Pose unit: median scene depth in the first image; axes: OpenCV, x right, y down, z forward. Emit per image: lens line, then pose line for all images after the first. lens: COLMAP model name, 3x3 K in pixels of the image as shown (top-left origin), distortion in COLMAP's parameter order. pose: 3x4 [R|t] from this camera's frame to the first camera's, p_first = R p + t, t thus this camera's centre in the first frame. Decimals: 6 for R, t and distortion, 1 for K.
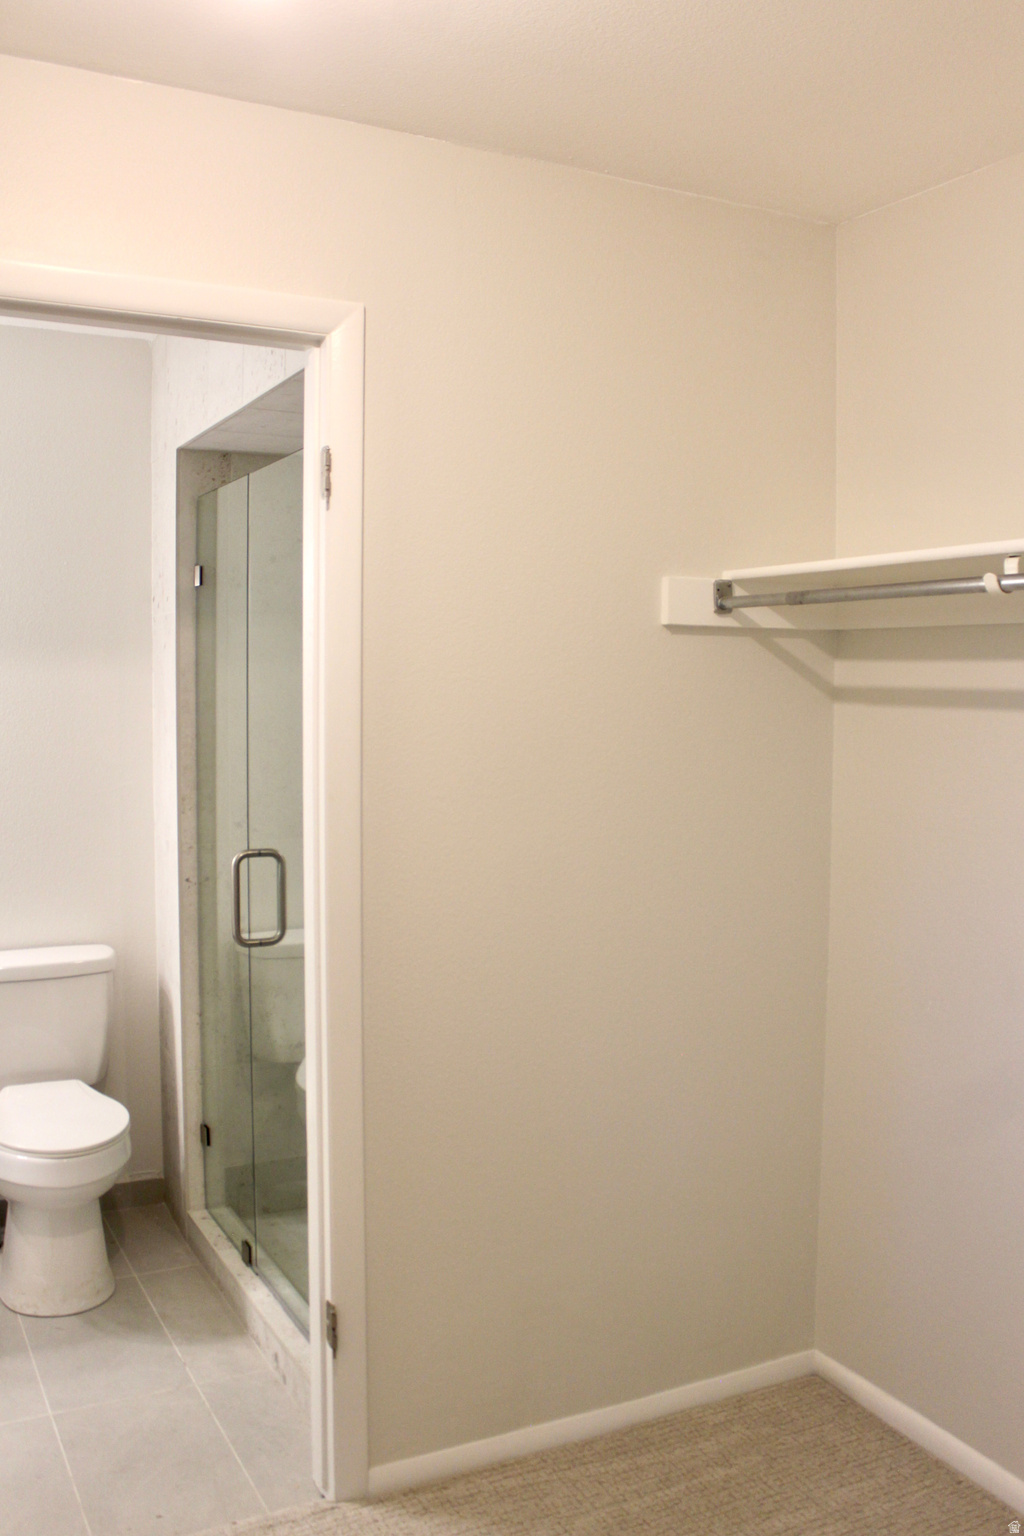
lens RADIAL K [[1290.0, 0, 512.0], [0, 1290.0, 768.0], [0, 0, 1]] dist [-0.157885, 0.145494]
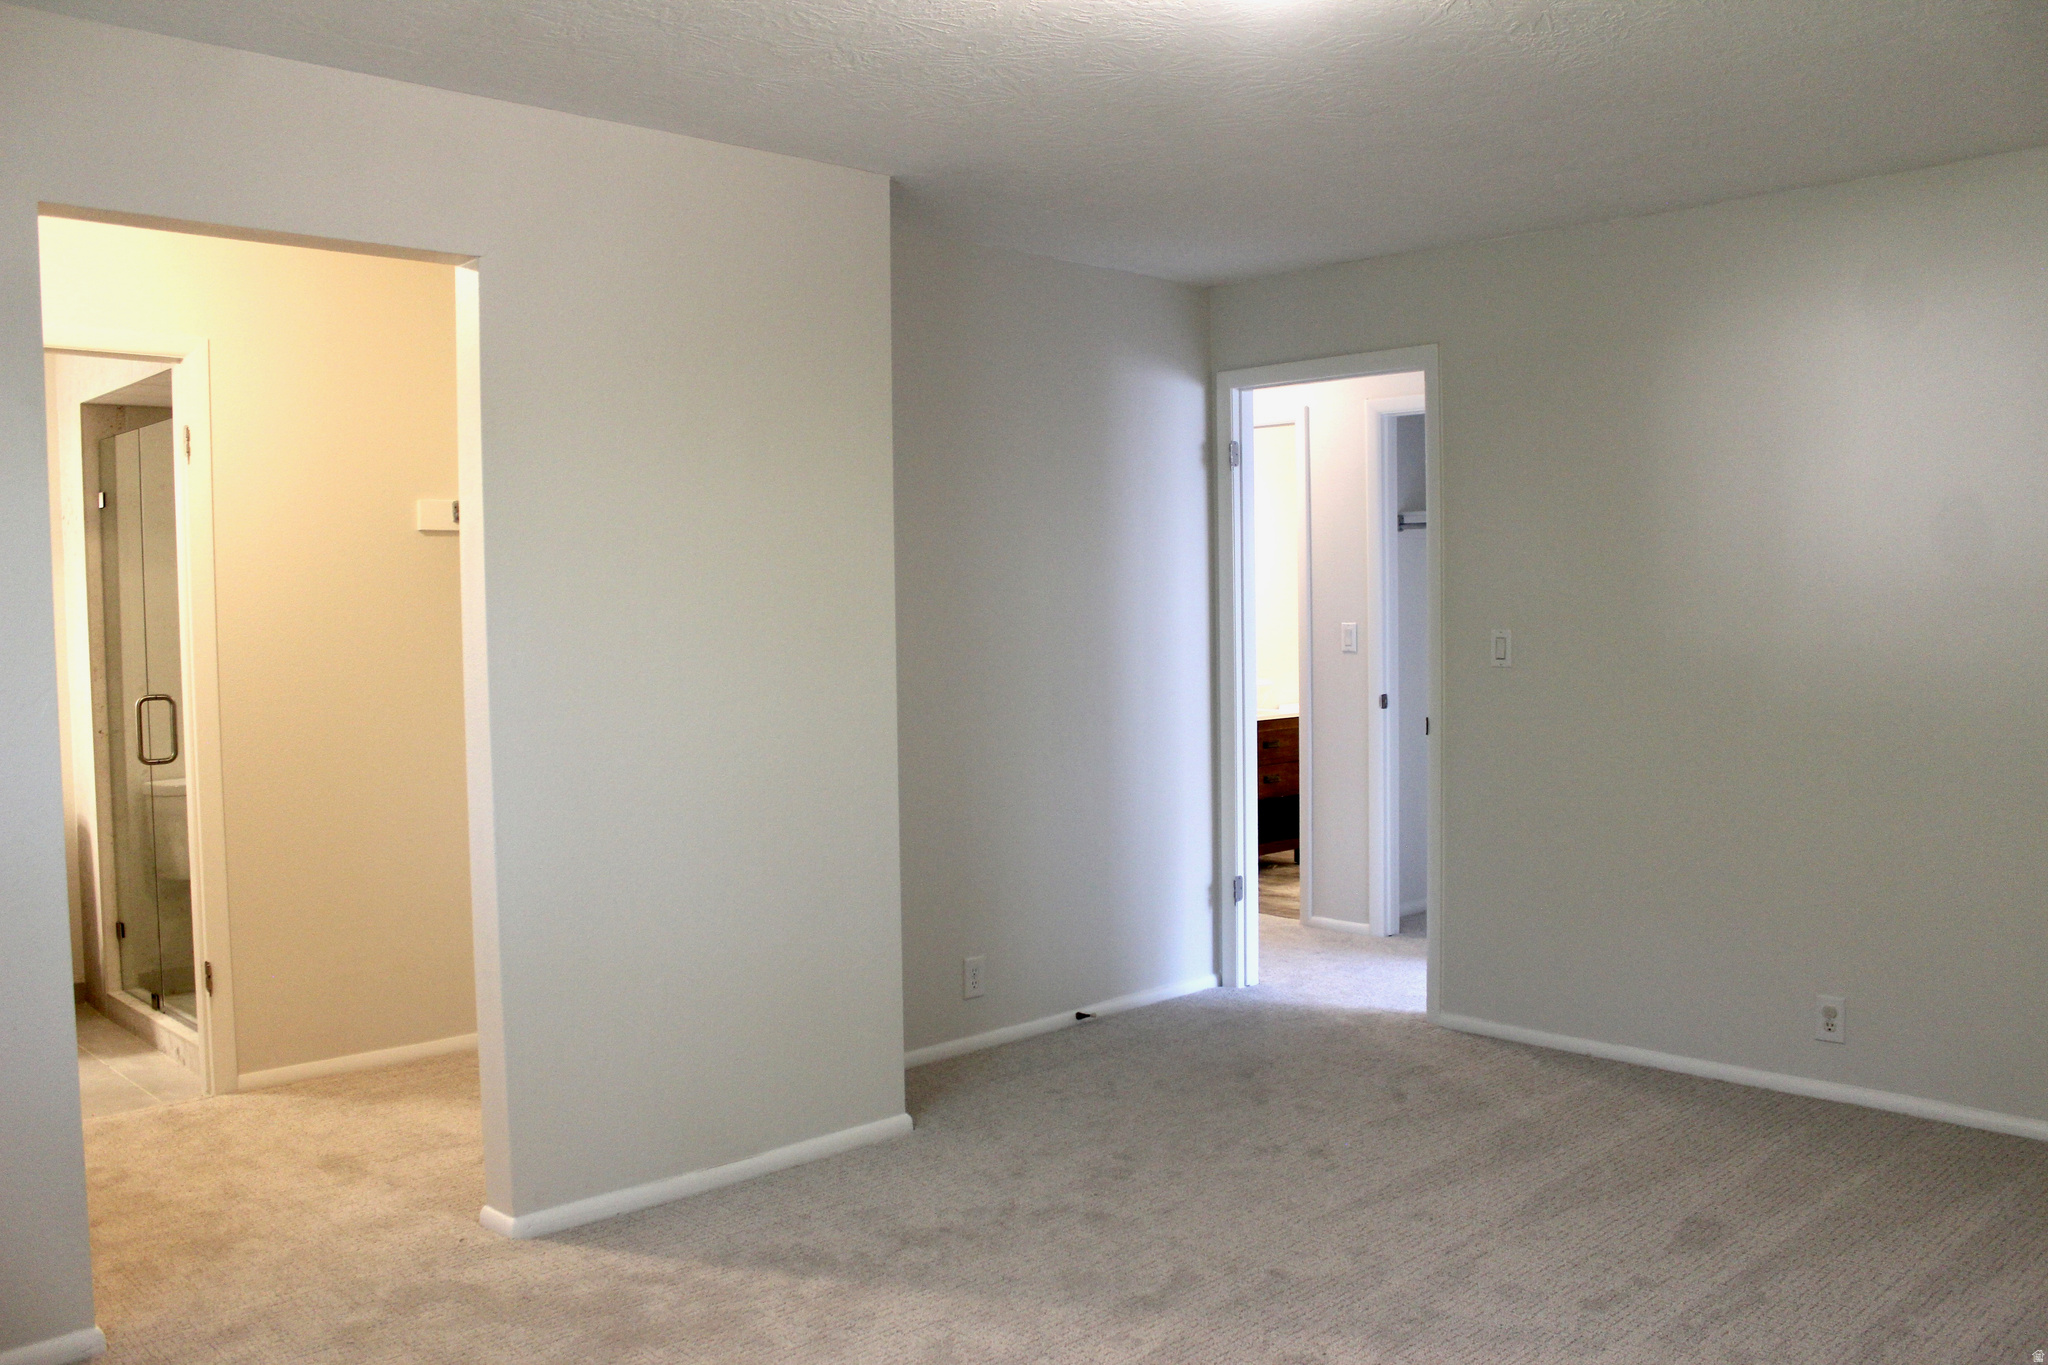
lens RADIAL K [[1720.0, 0, 1024.0], [0, 1720.0, 682.5], [0, 0, 1]] dist [-0.157885, 0.145494]
pose [[0.963117, -0.039927, 0.266104, 0.205271], [0.048909, 0.998432, -0.027212, 0.129755], [-0.264601, 0.039224, 0.963560, -0.884595]]
